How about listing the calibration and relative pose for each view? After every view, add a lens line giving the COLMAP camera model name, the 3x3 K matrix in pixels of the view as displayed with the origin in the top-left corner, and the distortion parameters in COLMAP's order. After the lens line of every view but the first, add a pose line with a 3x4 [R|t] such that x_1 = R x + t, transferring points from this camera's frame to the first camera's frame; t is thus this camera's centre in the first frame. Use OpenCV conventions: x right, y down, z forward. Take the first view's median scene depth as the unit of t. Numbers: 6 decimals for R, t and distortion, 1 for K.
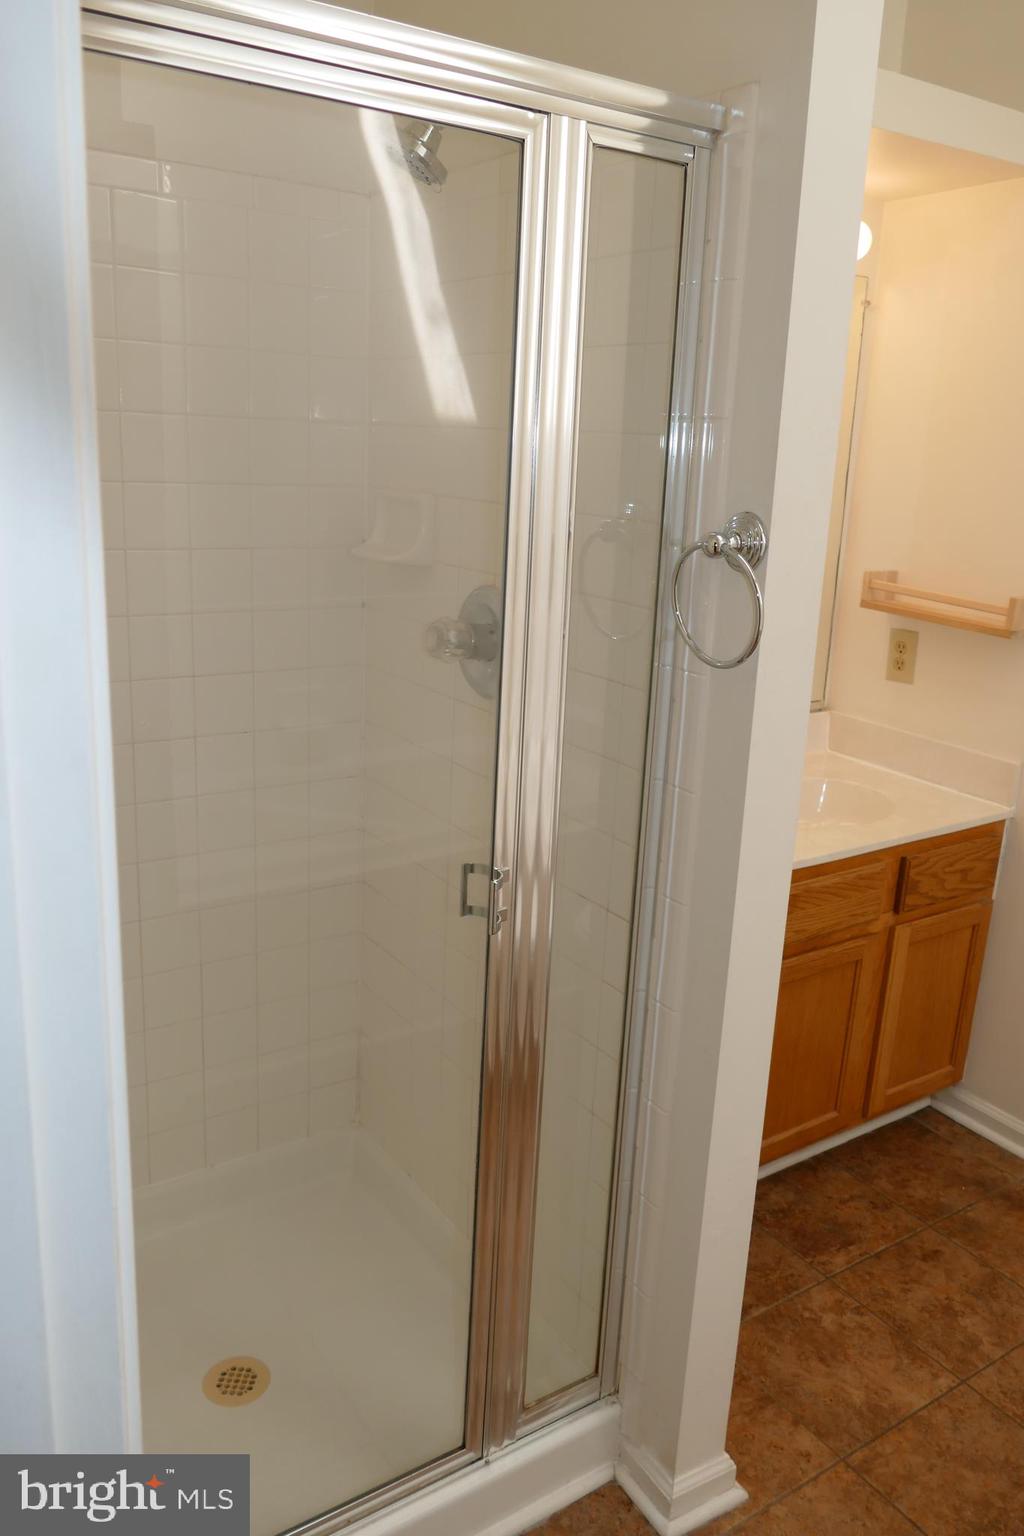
lens RADIAL K [[1163.8, 0, 510.0], [0, 1163.8, 763.1], [0, 0, 1]] dist [-0.029333, 0.019202]
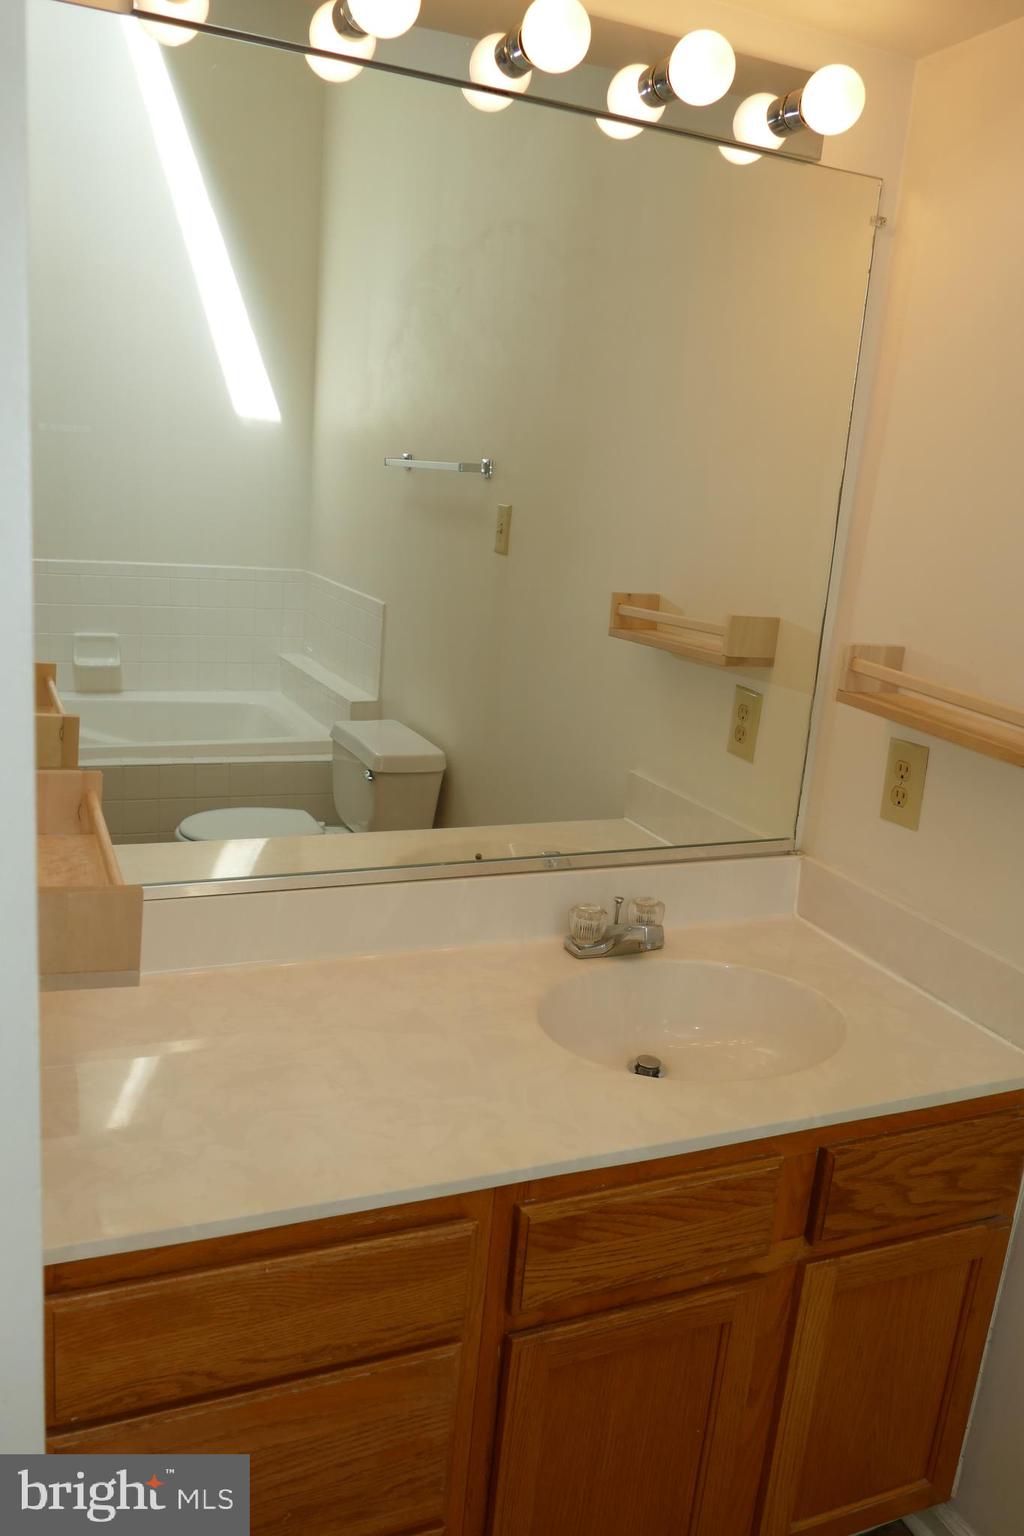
lens RADIAL K [[1163.8, 0, 515.1], [0, 1163.8, 771.3], [0, 0, 1]] dist [-0.029333, 0.019202]
pose [[0.984371, 0.076997, -0.158385, 0.257801], [-0.083245, 0.995976, -0.033188, -0.068470], [0.155193, 0.045854, 0.986819, 0.397387]]
